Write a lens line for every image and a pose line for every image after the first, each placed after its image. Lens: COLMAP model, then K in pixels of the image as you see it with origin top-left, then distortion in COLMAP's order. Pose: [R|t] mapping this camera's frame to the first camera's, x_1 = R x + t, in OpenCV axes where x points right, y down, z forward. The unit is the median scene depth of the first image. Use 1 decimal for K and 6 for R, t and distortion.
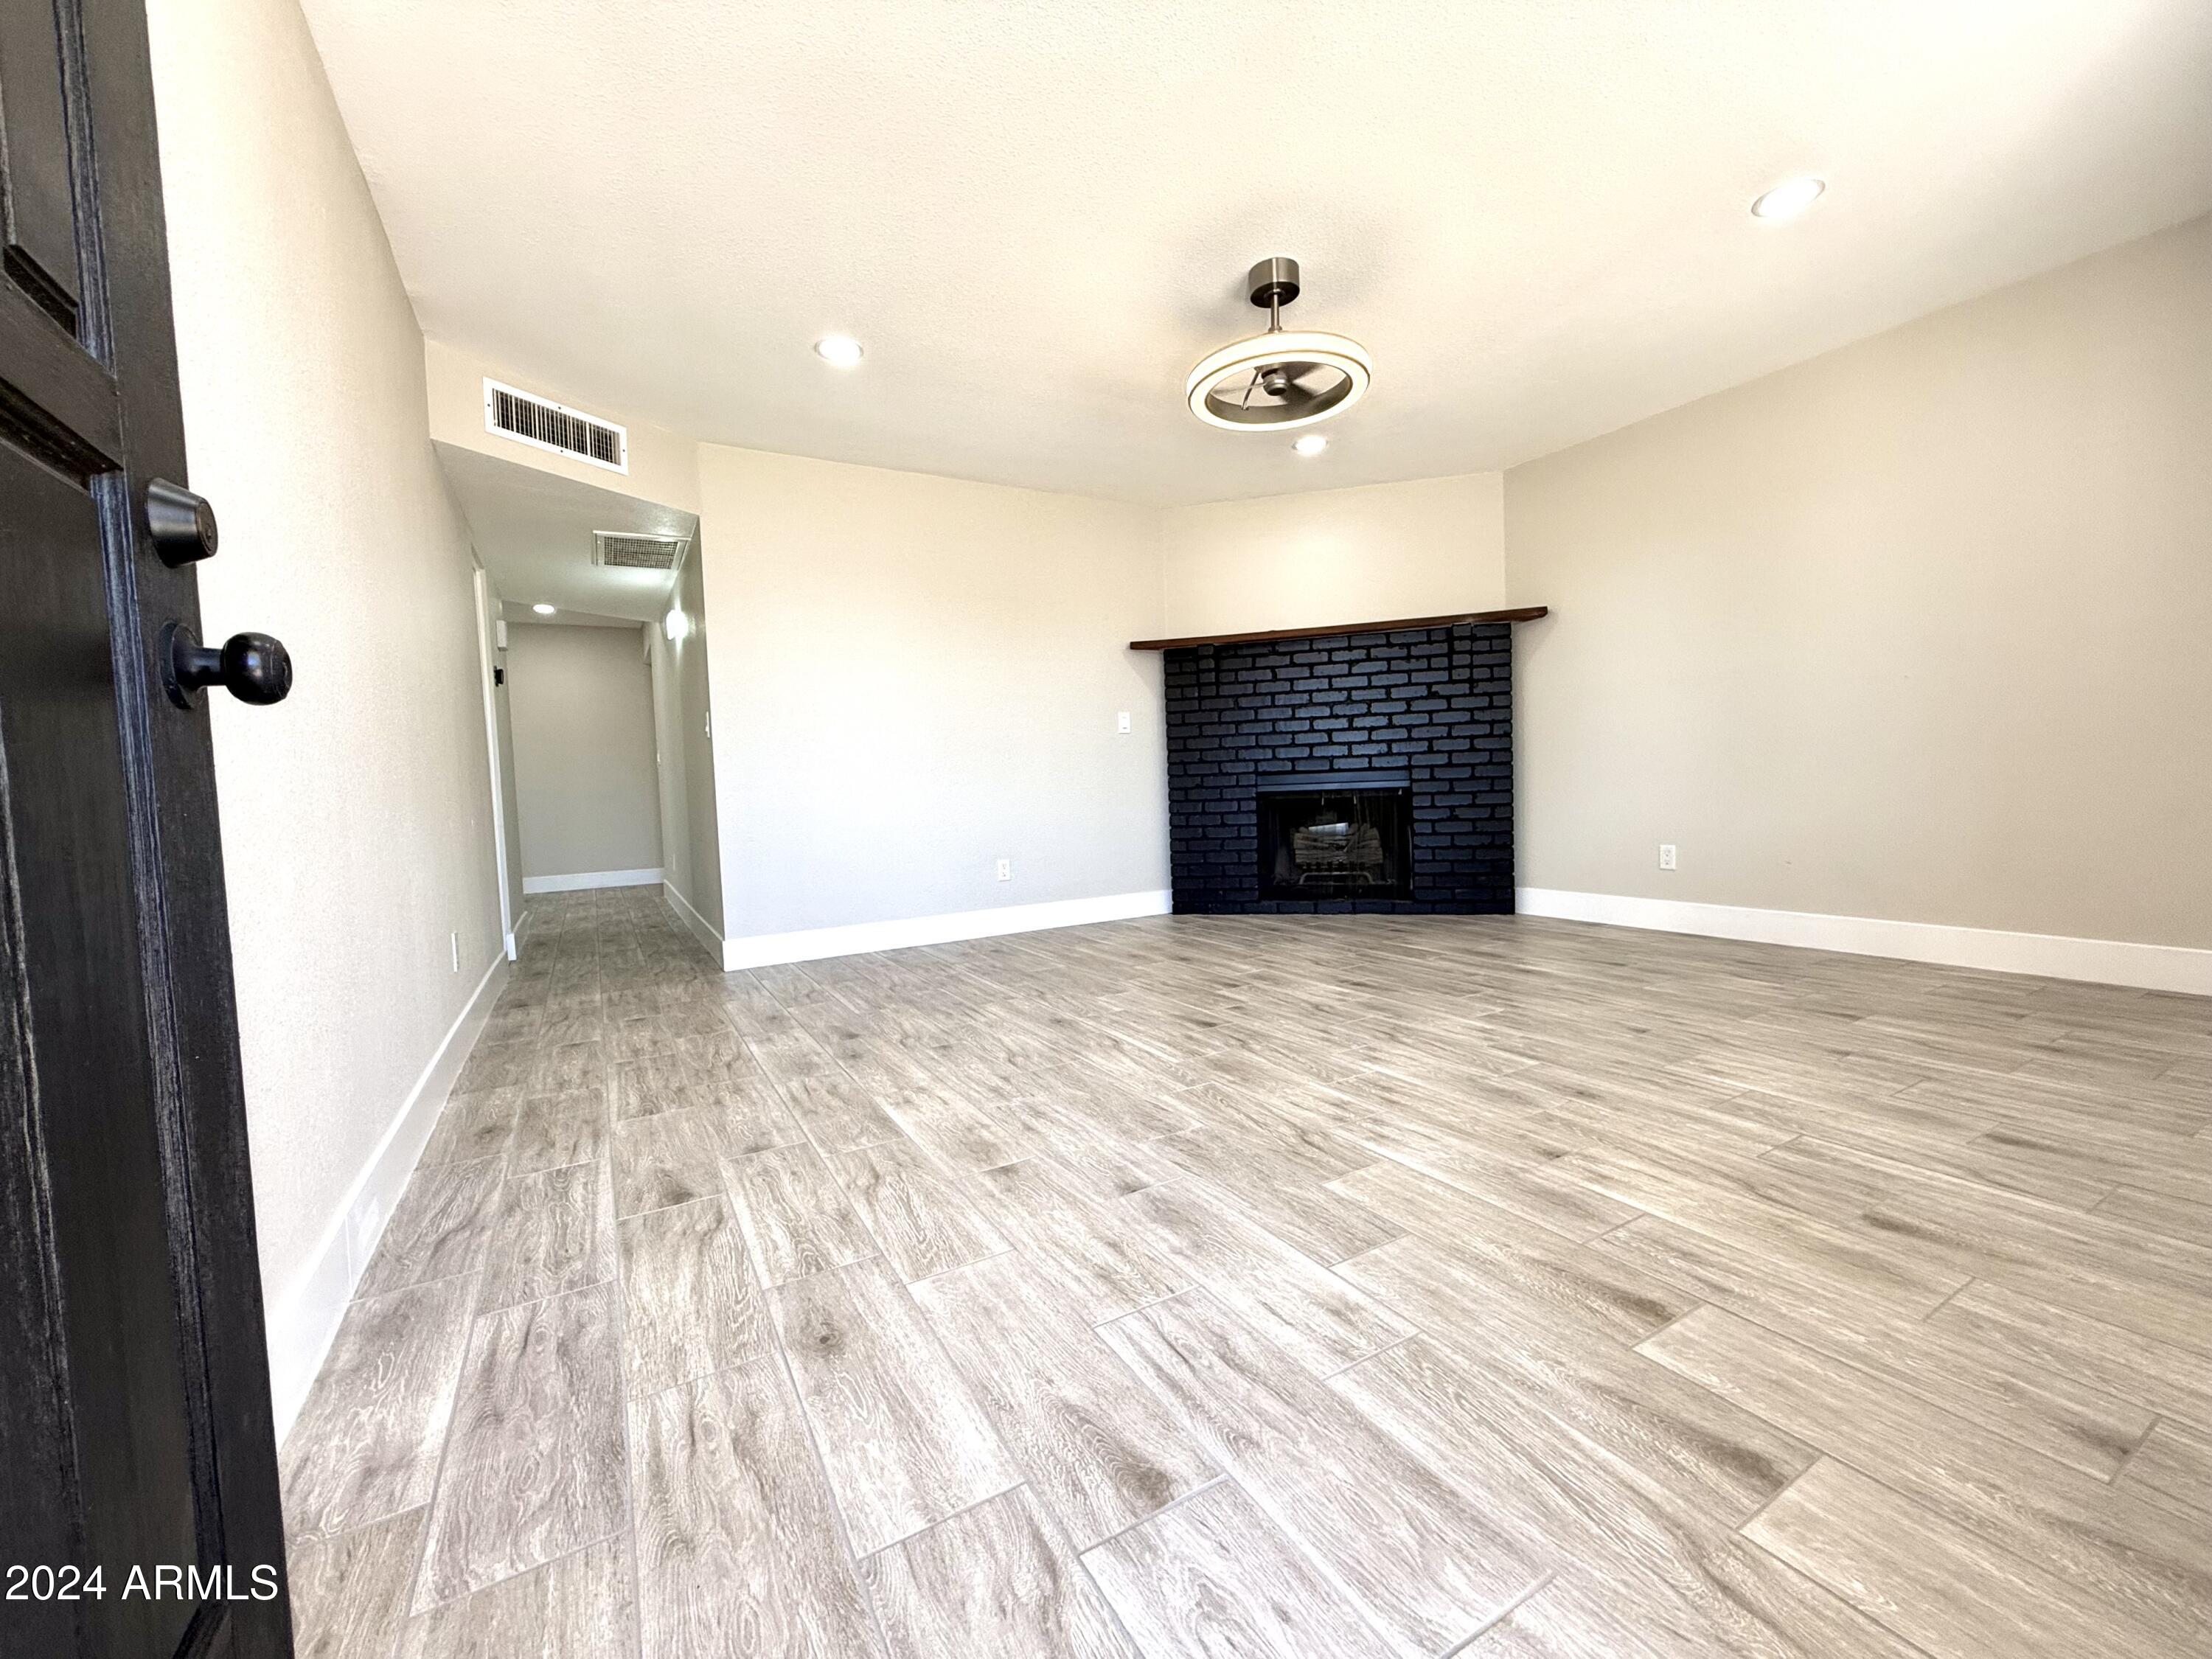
lens RADIAL K [[884.3, 0, 1110.0], [0, 884.3, 828.4], [0, 0, 1]] dist [-0.001696, 0.000472]
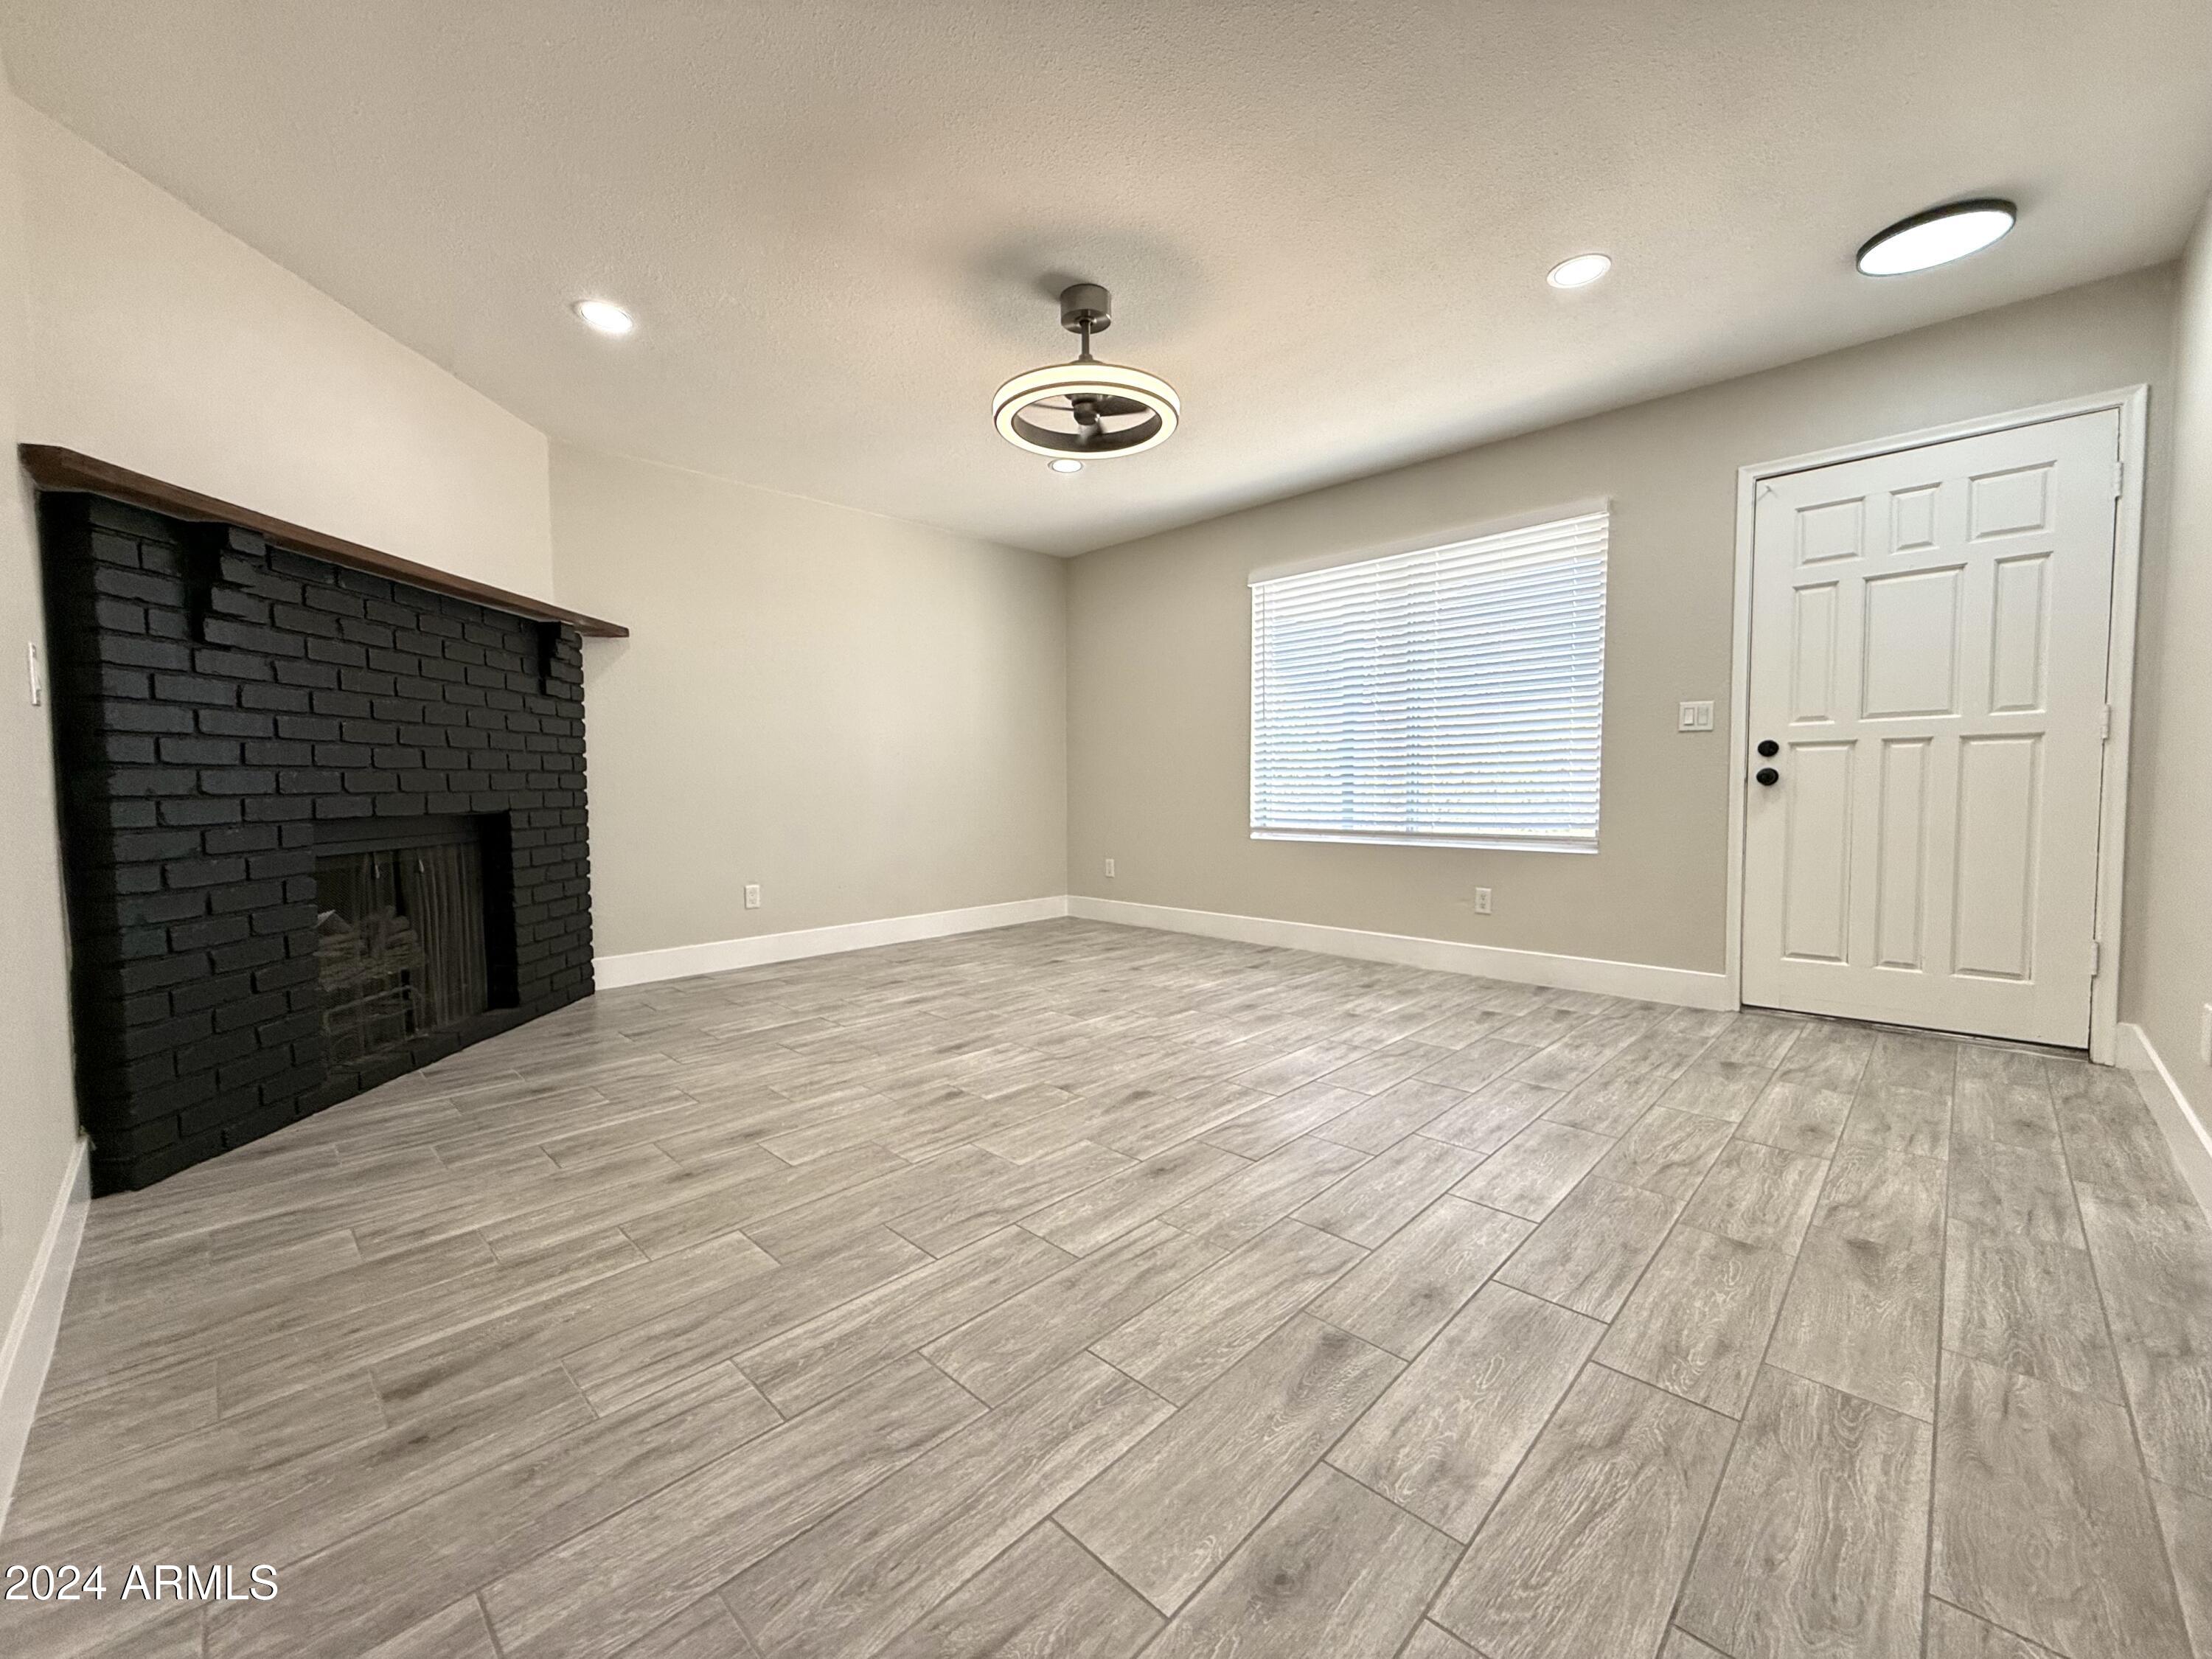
lens RADIAL K [[884.3, 0, 1110.5], [0, 884.3, 824.8], [0, 0, 1]] dist [-0.001696, 0.000472]
pose [[-0.265372, -0.007555, 0.964117, -1.057648], [0.068503, 0.997294, 0.026671, -0.107236], [-0.961709, 0.073123, -0.264136, 1.780660]]
